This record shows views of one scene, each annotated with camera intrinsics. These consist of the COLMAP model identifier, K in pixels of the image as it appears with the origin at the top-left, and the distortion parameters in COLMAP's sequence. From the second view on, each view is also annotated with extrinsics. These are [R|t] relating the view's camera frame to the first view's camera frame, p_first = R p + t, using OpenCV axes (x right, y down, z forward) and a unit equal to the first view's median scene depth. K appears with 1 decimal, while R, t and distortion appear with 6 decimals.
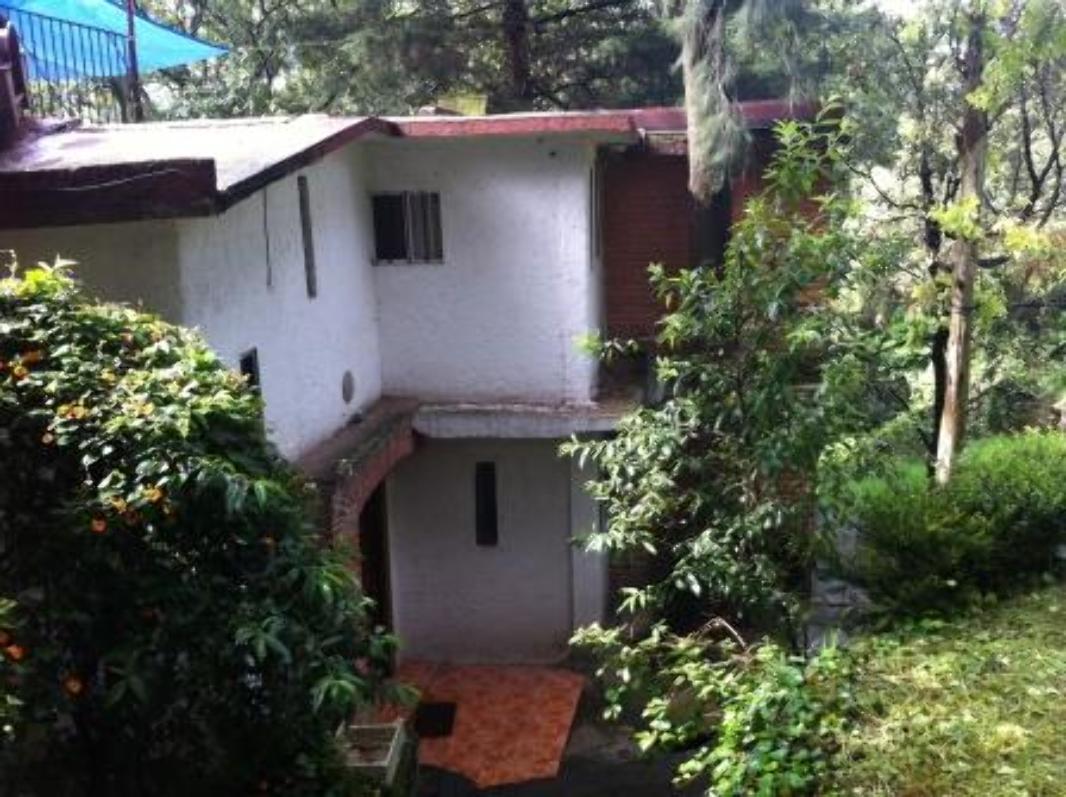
lens RADIAL K [[1100.2, 0, 533.0], [0, 1100.2, 398.5], [0, 0, 1]] dist [0.103729, -0.438521]
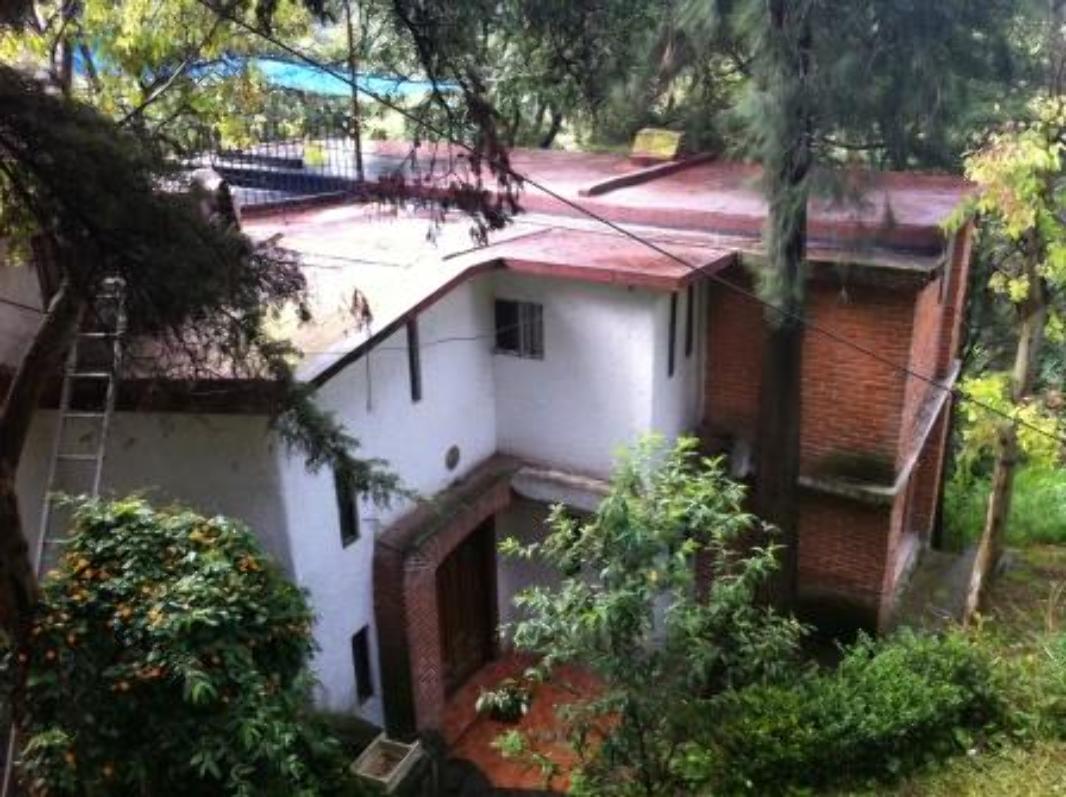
lens RADIAL K [[1100.2, 0, 533.0], [0, 1100.2, 398.5], [0, 0, 1]] dist [0.103729, -0.438521]
pose [[0.948614, 0.126162, -0.290198, 0.266918], [-0.087102, 0.985762, 0.143831, -0.254684], [0.304212, -0.111163, 0.946096, -0.164430]]
